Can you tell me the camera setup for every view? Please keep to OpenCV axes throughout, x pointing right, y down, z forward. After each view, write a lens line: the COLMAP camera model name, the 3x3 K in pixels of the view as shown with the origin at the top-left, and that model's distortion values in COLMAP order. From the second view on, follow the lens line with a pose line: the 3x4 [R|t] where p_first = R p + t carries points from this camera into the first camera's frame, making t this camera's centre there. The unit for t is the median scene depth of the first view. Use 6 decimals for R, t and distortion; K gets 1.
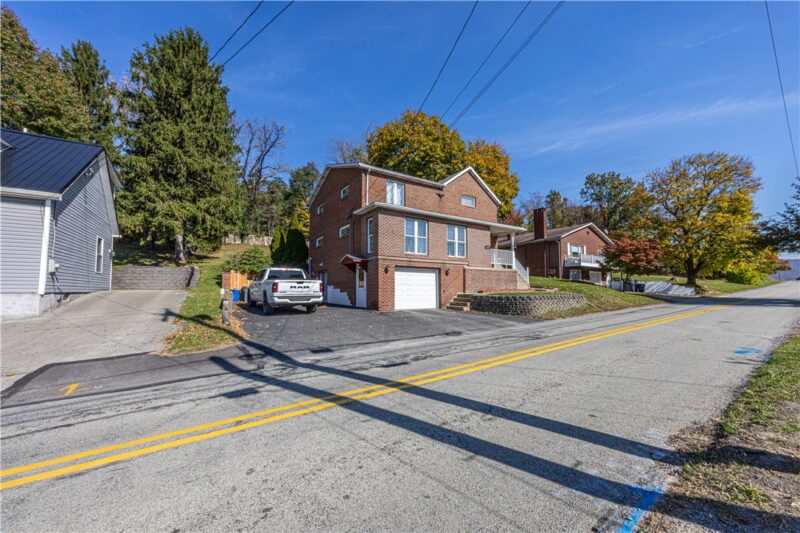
lens RADIAL K [[308.4, 0, 410.0], [0, 308.4, 255.1], [0, 0, 1]] dist [-0.000865, -0.000007]
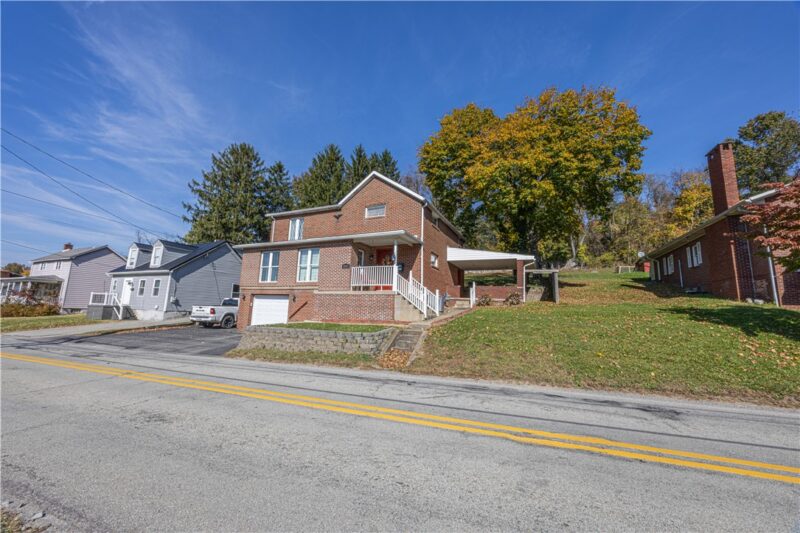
lens RADIAL K [[308.4, 0, 410.0], [0, 308.4, 255.1], [0, 0, 1]] dist [-0.000865, -0.000007]
pose [[0.526770, -0.135316, -0.839168, 1.170104], [0.067777, 0.990791, -0.117219, 0.060216], [0.847301, 0.004871, 0.531090, 0.799885]]
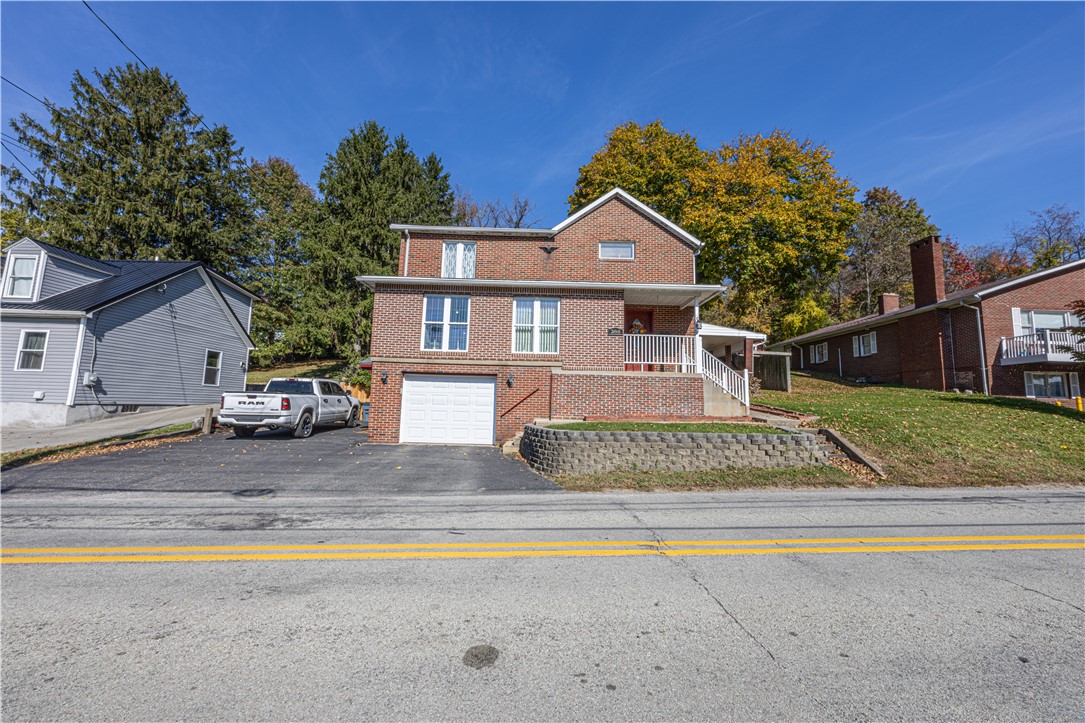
lens RADIAL K [[418.2, 0, 556.0], [0, 418.2, 346.0], [0, 0, 1]] dist [-0.000865, -0.000007]
pose [[0.840580, -0.057922, -0.538582, 0.616050], [0.037984, 0.998122, -0.048060, 0.032011], [0.540354, 0.019941, 0.841201, 0.404087]]
